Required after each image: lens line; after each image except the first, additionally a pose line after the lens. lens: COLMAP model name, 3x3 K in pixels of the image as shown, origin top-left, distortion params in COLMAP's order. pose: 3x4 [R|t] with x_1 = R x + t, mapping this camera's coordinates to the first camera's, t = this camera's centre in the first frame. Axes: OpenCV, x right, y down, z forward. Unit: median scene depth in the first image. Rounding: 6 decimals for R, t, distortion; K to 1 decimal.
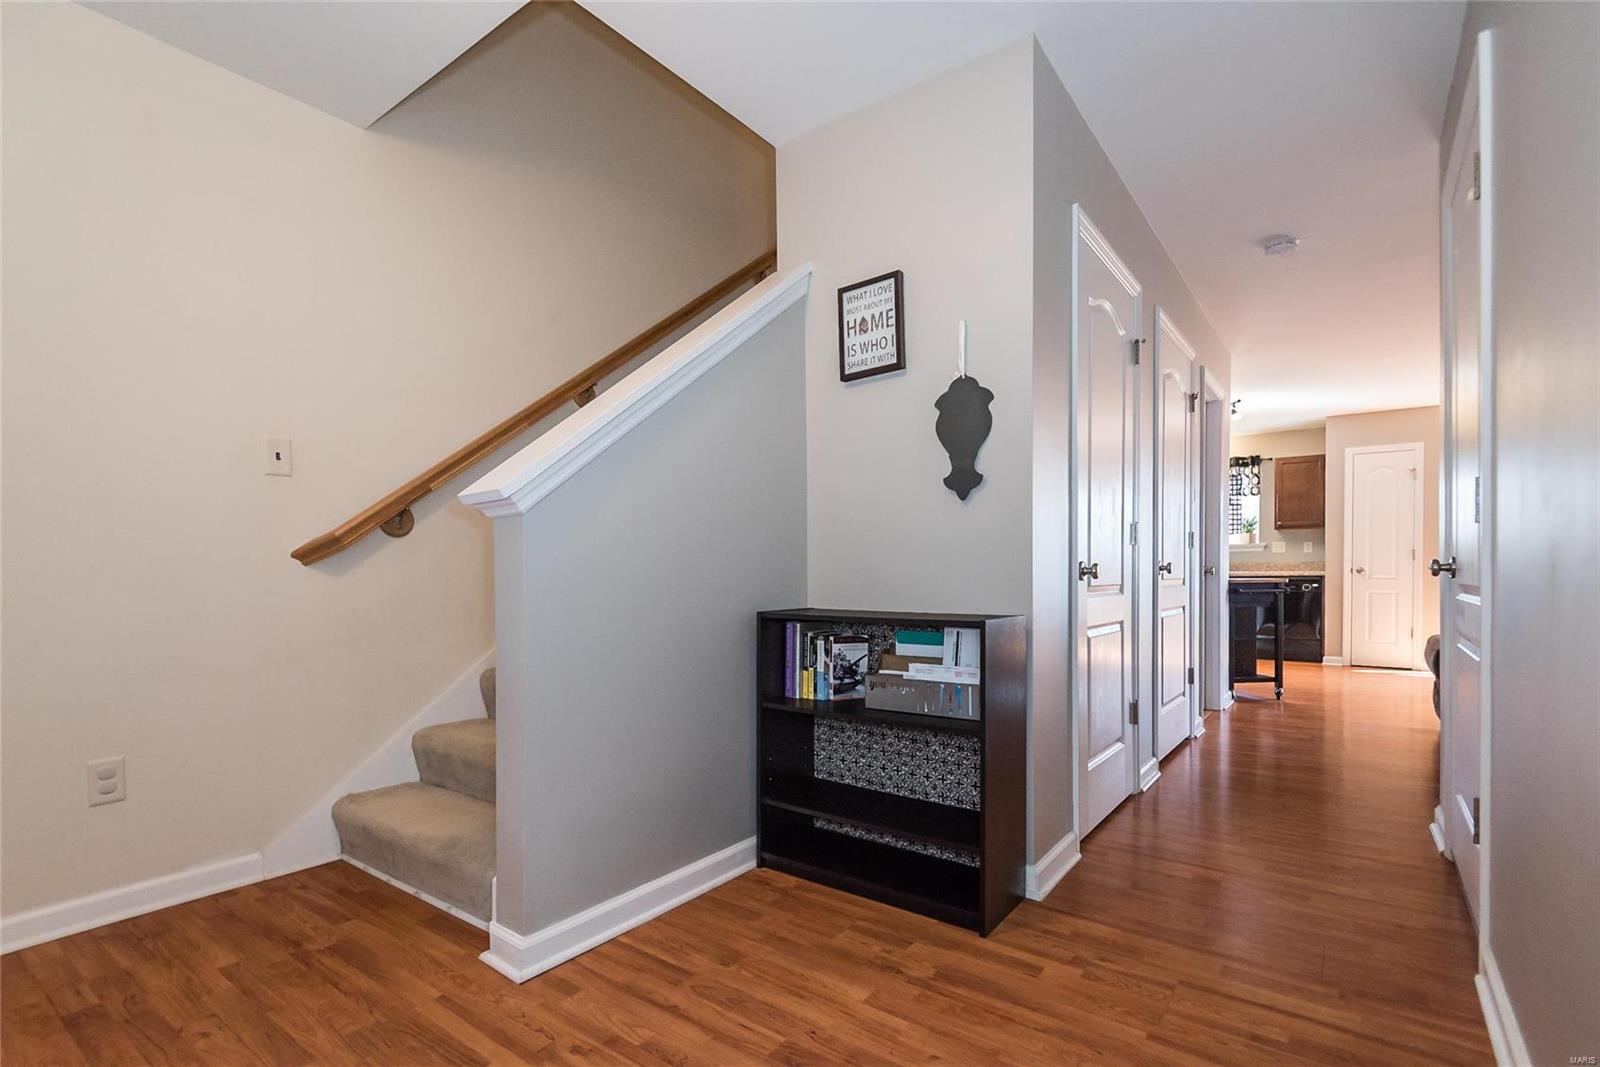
lens RADIAL K [[736.8, 0, 791.4], [0, 736.8, 581.3], [0, 0, 1]] dist [0.022374, -0.011269]
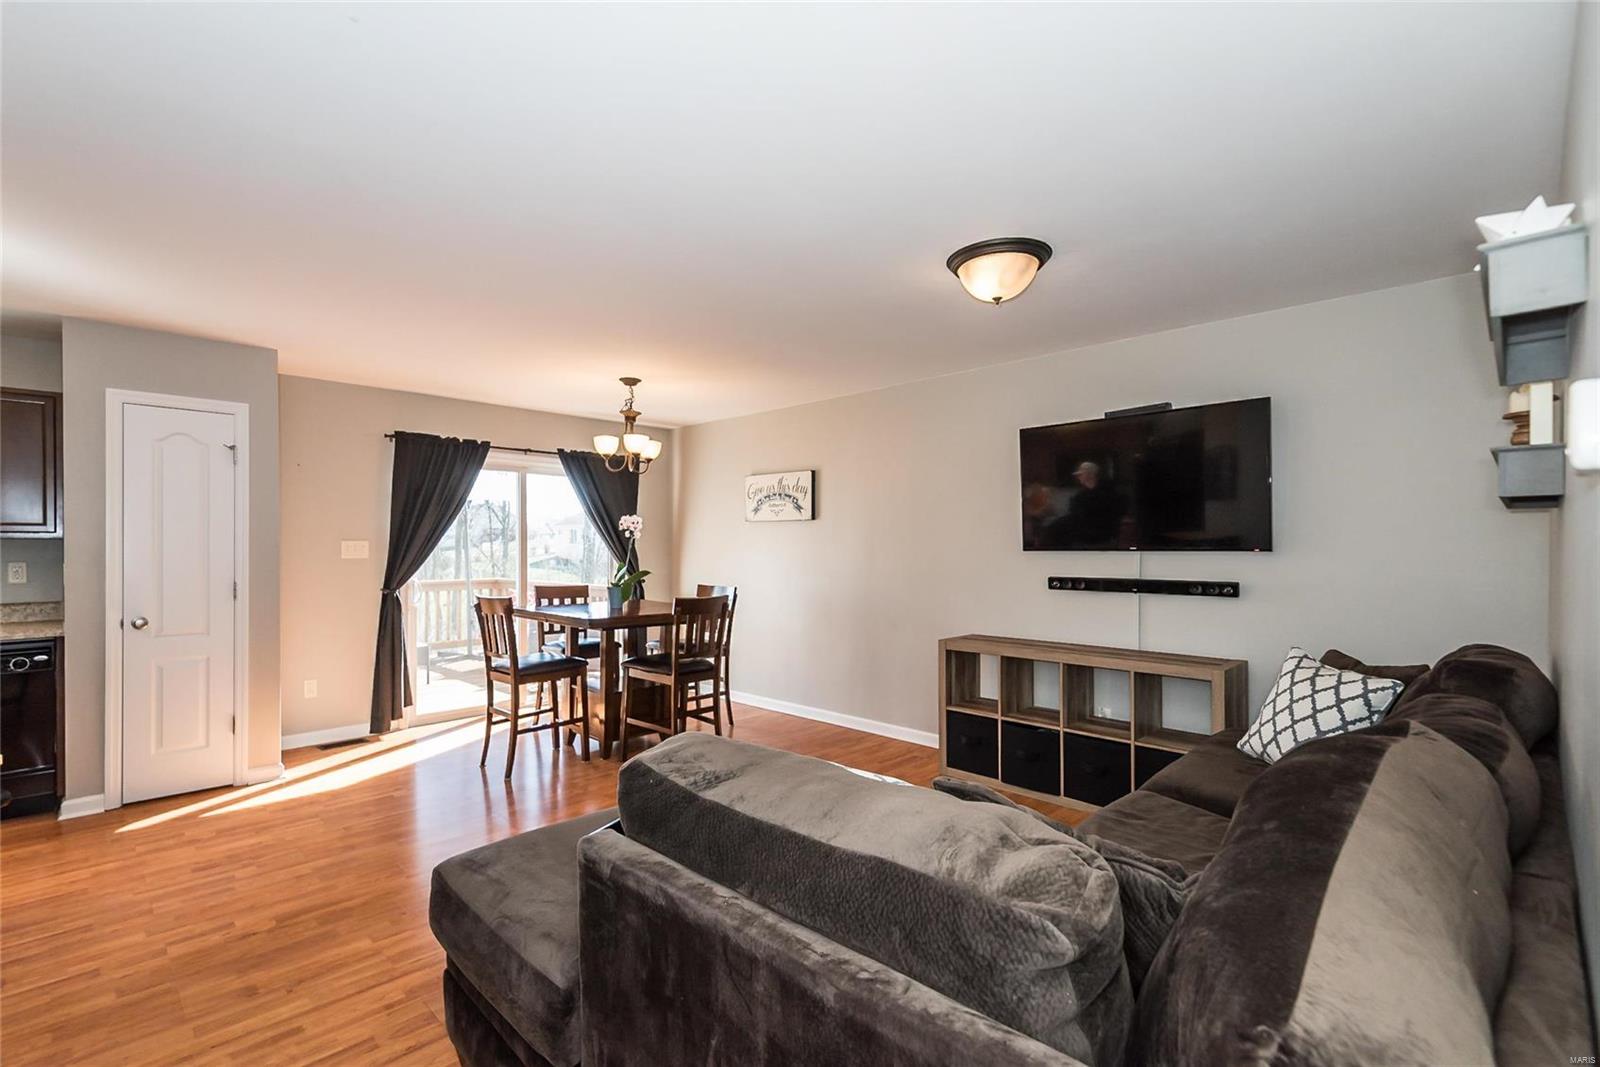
lens RADIAL K [[736.8, 0, 786.3], [0, 736.8, 548.1], [0, 0, 1]] dist [0.022374, -0.011269]
pose [[0.126999, 0.003250, 0.991898, 0.807019], [0.016064, 0.999857, -0.005332, -0.156926], [-0.991773, 0.016611, 0.126929, 1.288740]]
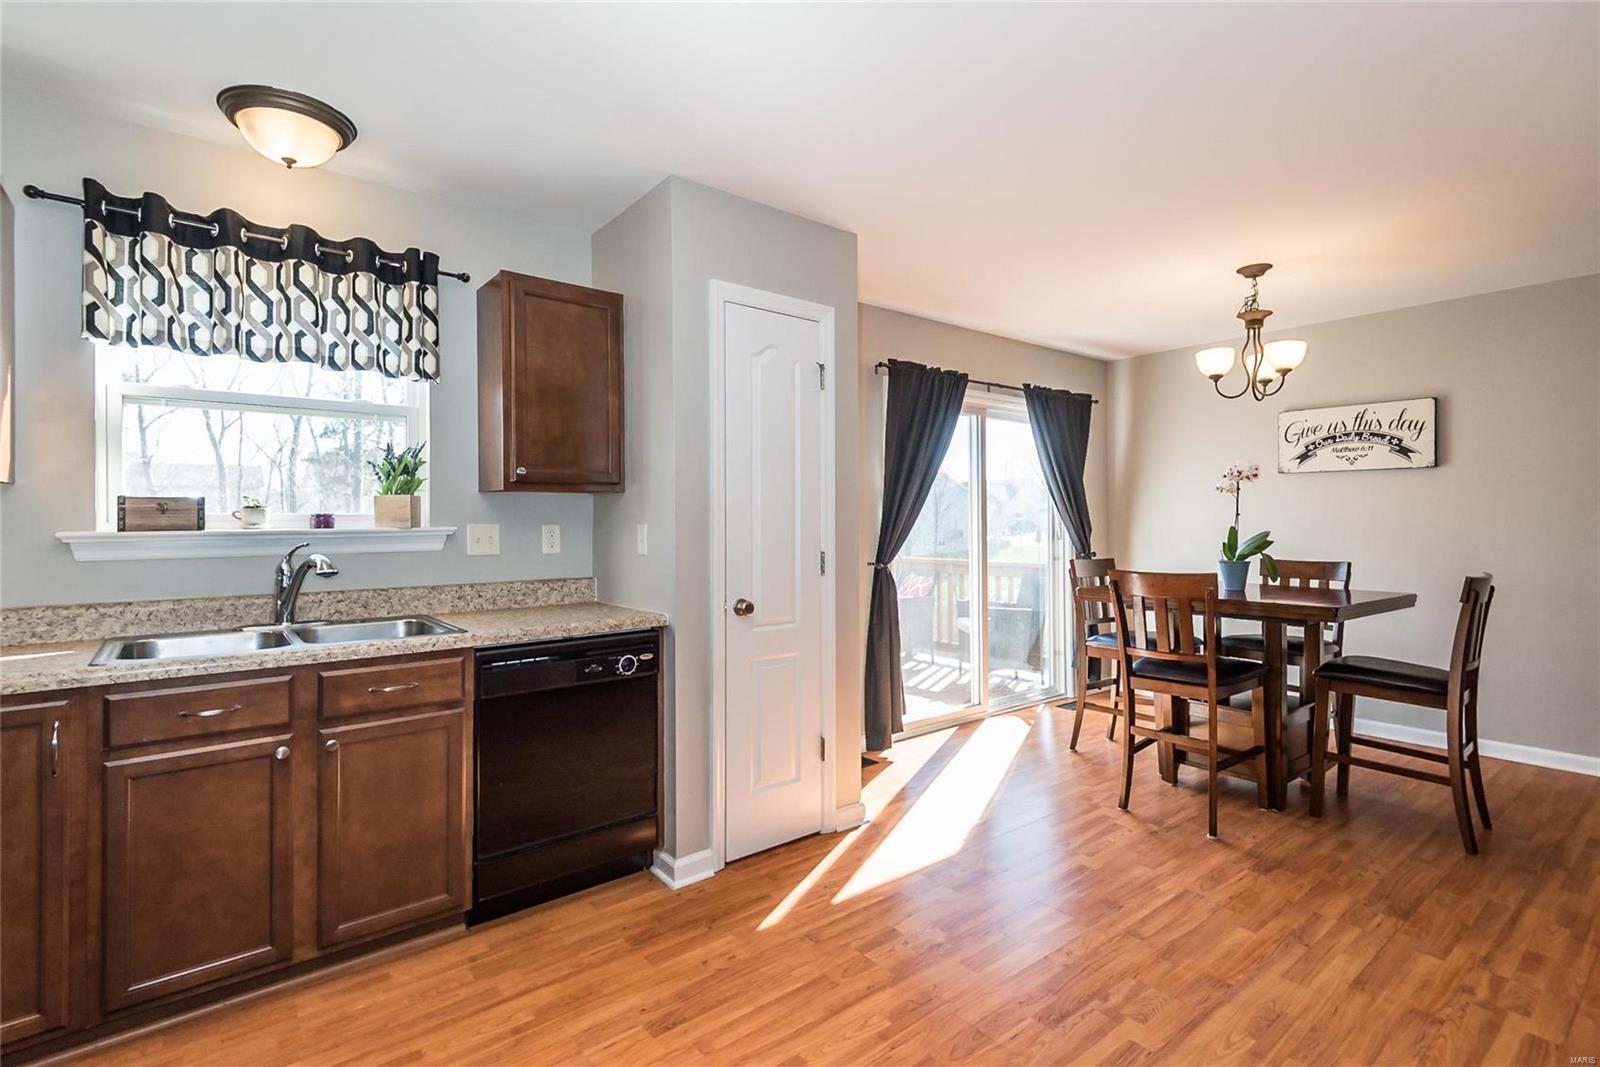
lens RADIAL K [[736.8, 0, 787.6], [0, 736.8, 525.0], [0, 0, 1]] dist [0.022374, -0.011269]
pose [[0.247132, 0.001817, 0.968980, 1.102812], [0.022140, 0.999727, -0.007521, -0.145331], [-0.968729, 0.023311, 0.247024, 2.400379]]
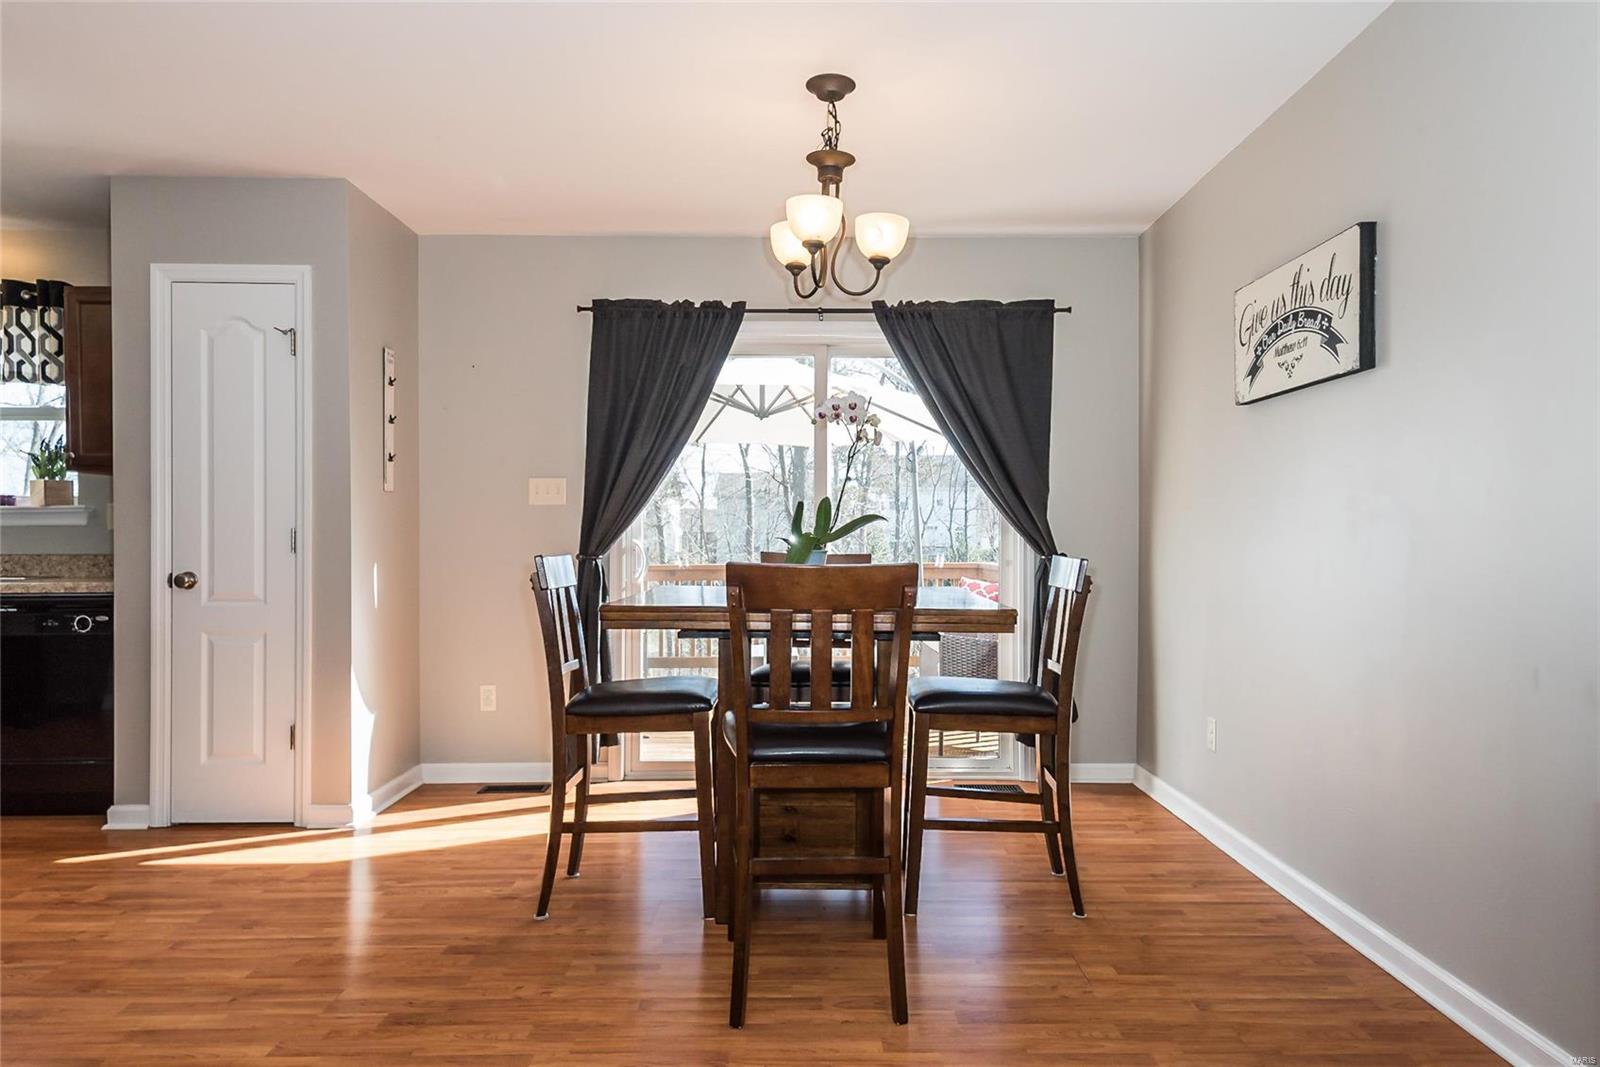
lens RADIAL K [[1013.2, 0, 817.3], [0, 1013.2, 552.7], [0, 0, 1]] dist [0.046700, -0.027927]
pose [[0.786247, -0.000032, 0.617913, 1.881918], [0.006554, 0.999944, -0.008287, -0.060776], [-0.617878, 0.010565, 0.786203, 1.019697]]
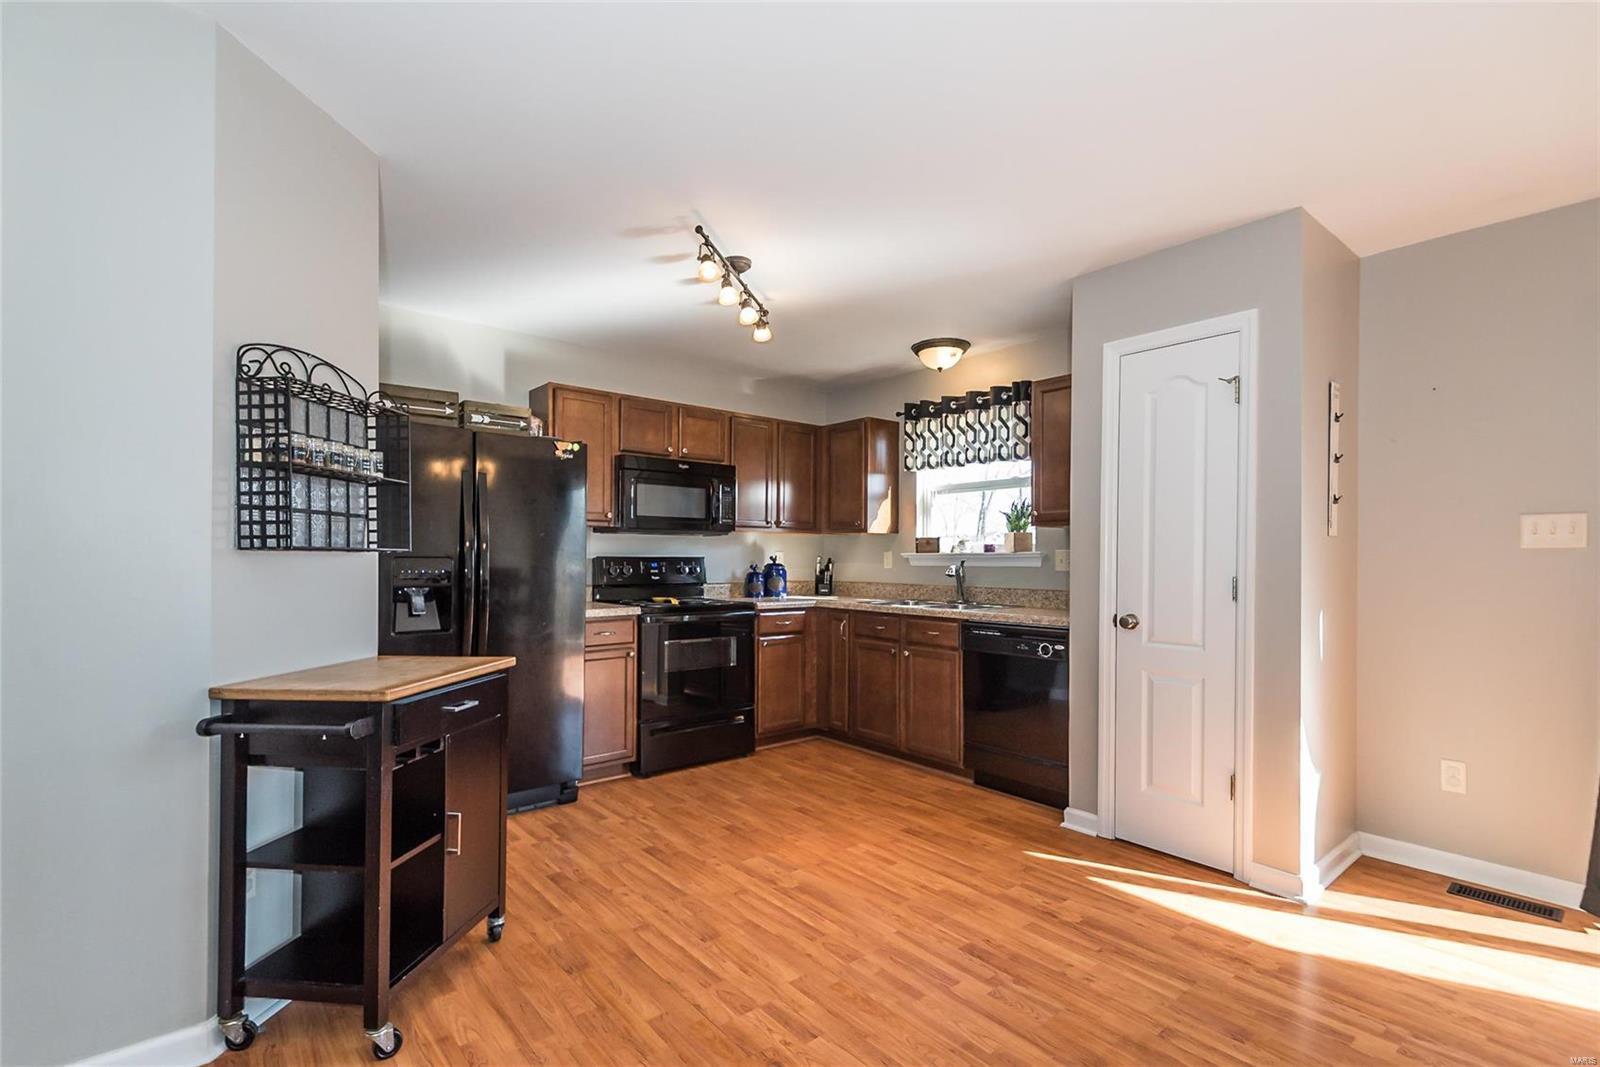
lens RADIAL K [[736.8, 0, 793.9], [0, 736.8, 555.3], [0, 0, 1]] dist [0.022374, -0.011269]
pose [[0.974055, 0.012066, -0.225991, 1.826710], [-0.017604, 0.999592, -0.022506, -0.108186], [0.225627, 0.025900, 0.973869, 1.461289]]
